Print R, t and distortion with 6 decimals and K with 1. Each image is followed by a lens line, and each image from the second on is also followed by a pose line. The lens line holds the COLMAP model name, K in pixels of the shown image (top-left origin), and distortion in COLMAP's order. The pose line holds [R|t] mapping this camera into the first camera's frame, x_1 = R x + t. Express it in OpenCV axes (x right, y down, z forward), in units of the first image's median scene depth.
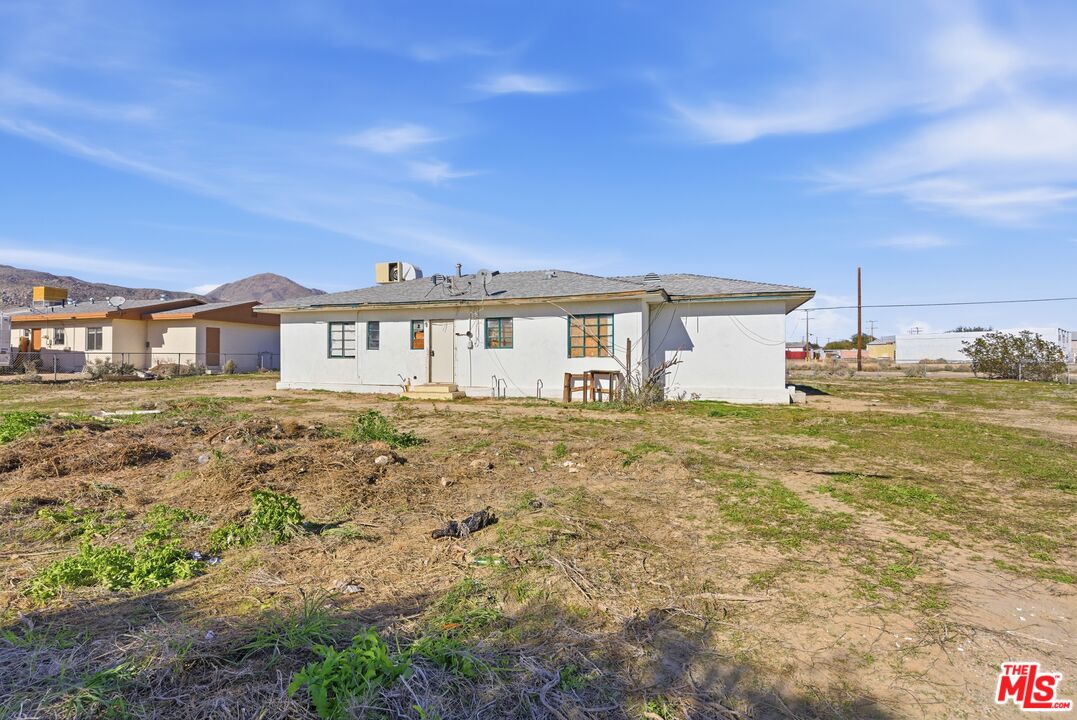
lens RADIAL K [[519.5, 0, 536.7], [0, 519.5, 357.6], [0, 0, 1]] dist [-0.000874, -0.000154]
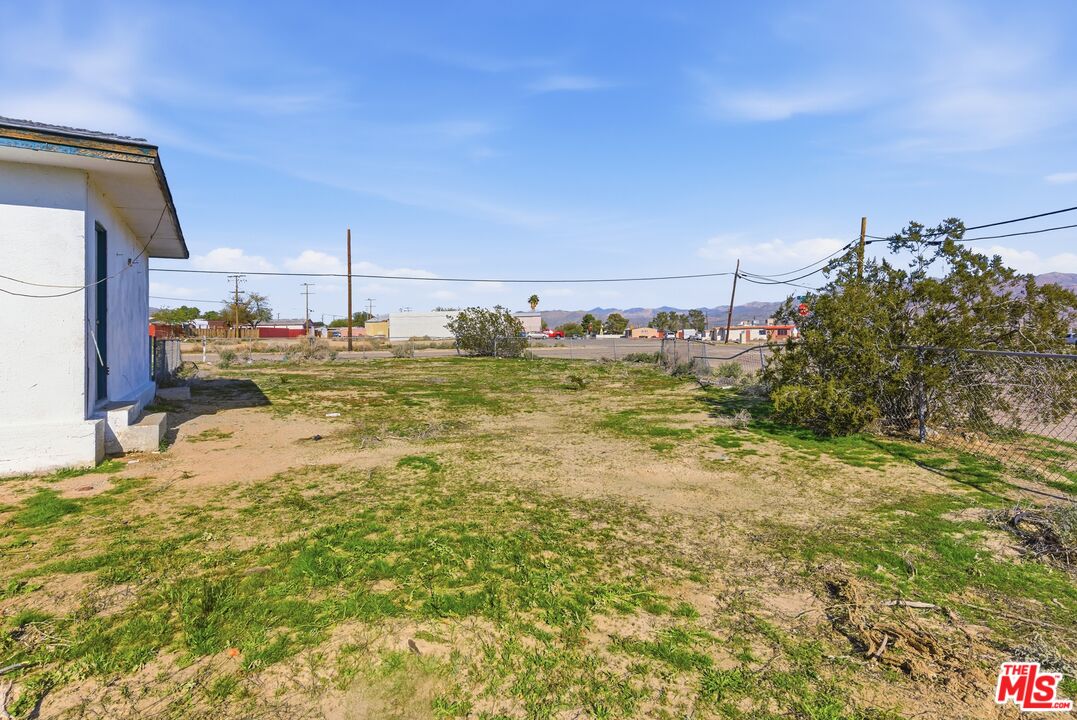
lens RADIAL K [[549.9, 0, 539.3], [0, 549.9, 334.3], [0, 0, 1]] dist [-0.000804, -0.000130]
pose [[0.648007, -0.004648, 0.761620, 0.329725], [0.007767, 0.999970, -0.000506, 0.004229], [-0.761595, 0.006243, 0.648024, 0.435139]]
